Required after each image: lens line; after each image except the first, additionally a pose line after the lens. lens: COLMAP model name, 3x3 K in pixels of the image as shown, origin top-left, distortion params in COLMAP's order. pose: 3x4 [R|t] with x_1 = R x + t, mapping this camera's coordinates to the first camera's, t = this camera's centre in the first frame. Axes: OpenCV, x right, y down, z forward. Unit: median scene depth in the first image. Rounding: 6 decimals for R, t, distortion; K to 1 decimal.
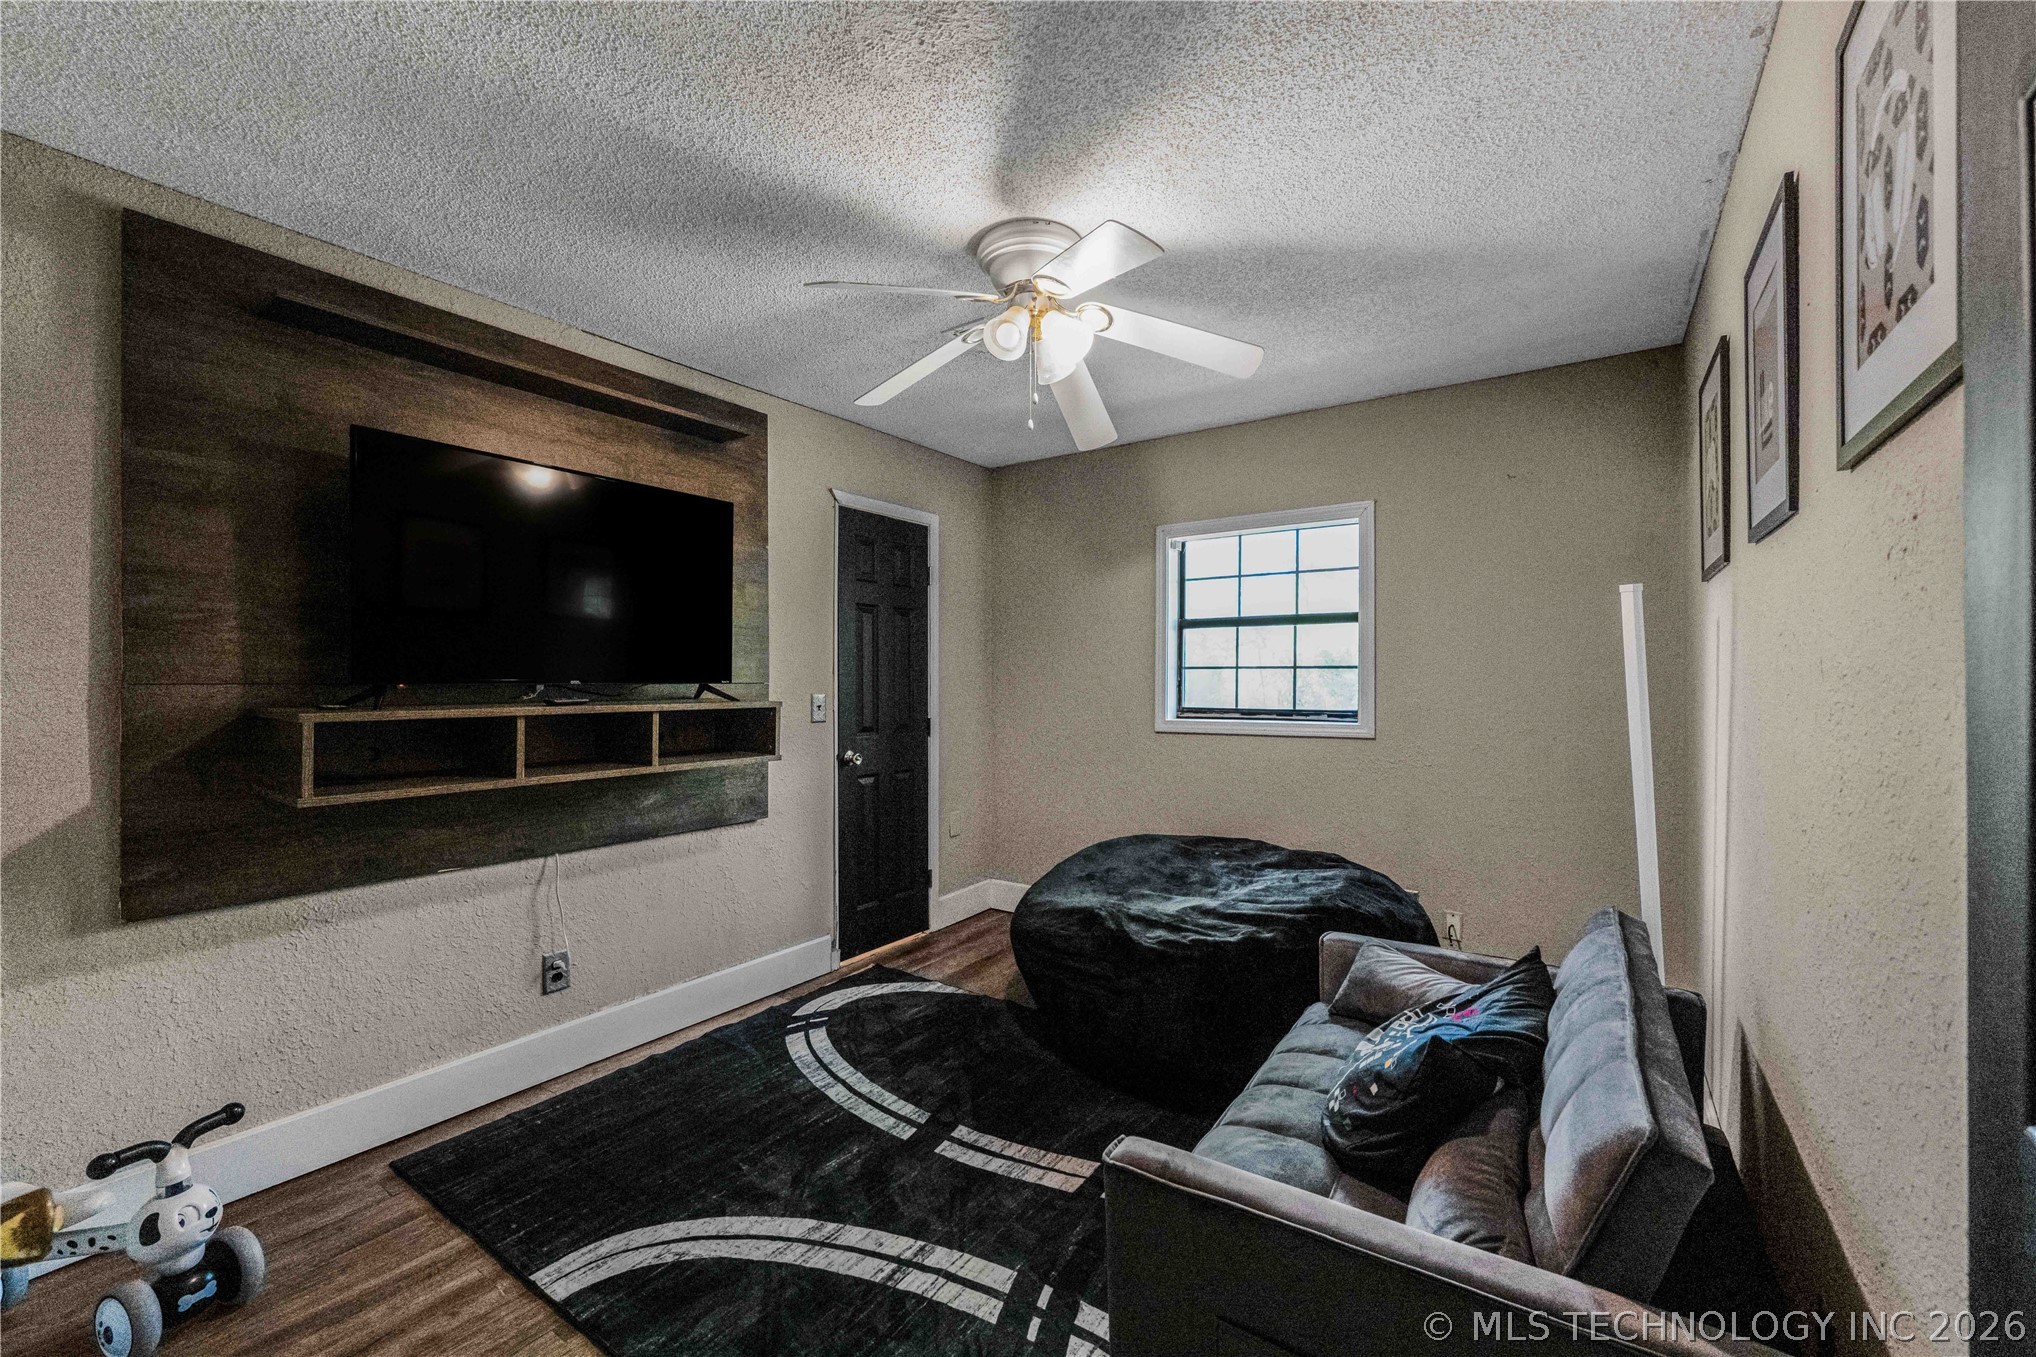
lens RADIAL K [[841.6, 0, 1013.7], [0, 841.6, 677.1], [0, 0, 1]] dist [-0.006069, 0.000273]
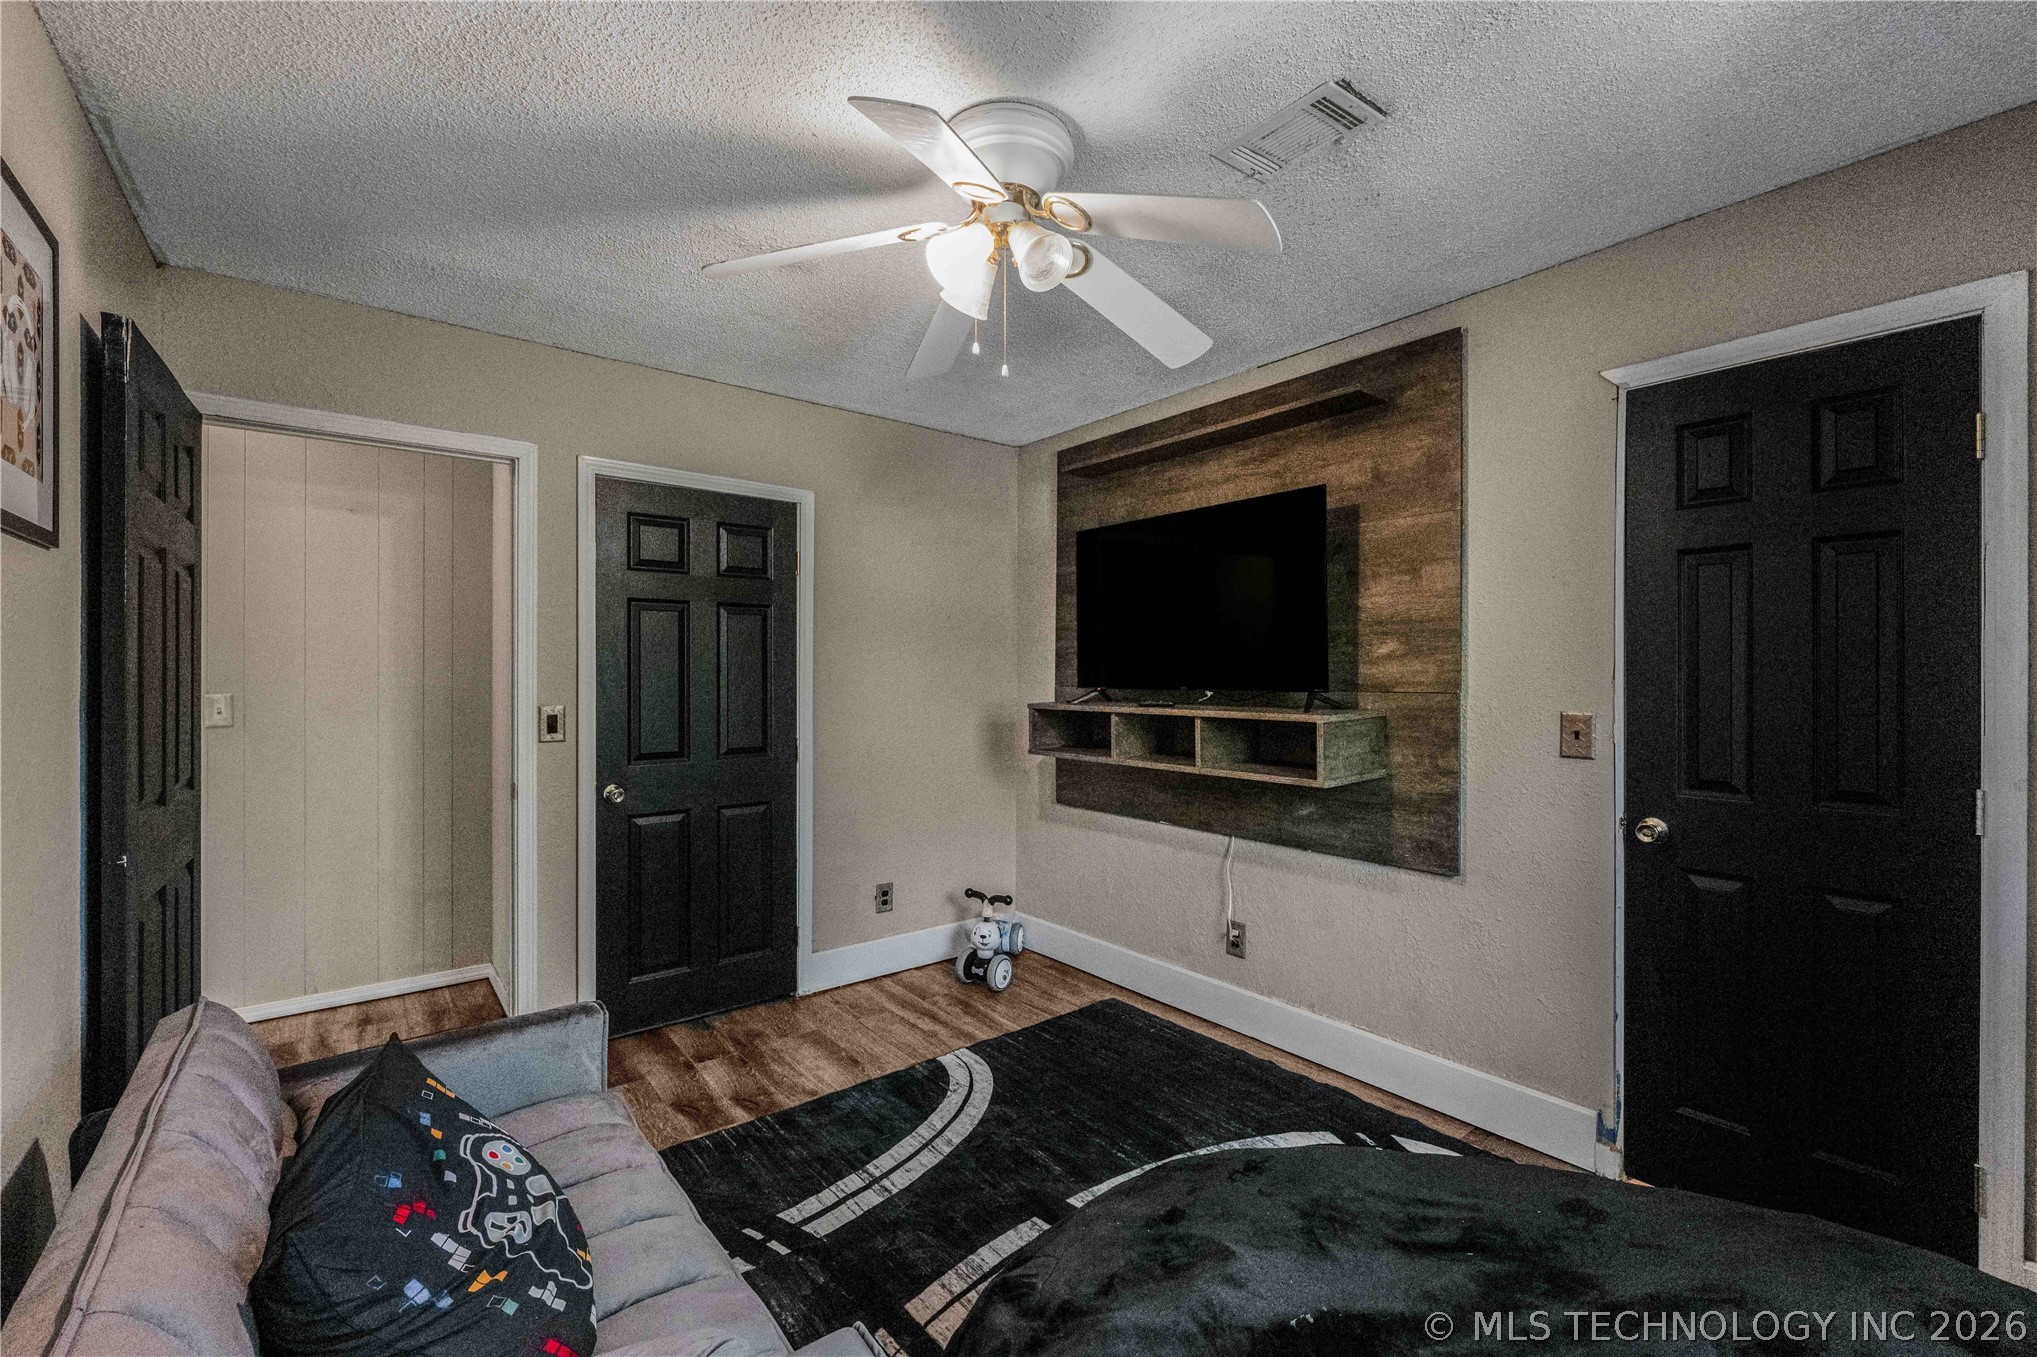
lens RADIAL K [[842.0, 0, 1014.2], [0, 842.0, 677.1], [0, 0, 1]] dist [-0.006069, 0.000273]
pose [[-0.294583, -0.000495, -0.955626, 0.788584], [0.001255, 0.999999, -0.000905, -0.010725], [0.955625, -0.001466, -0.294582, 1.275592]]
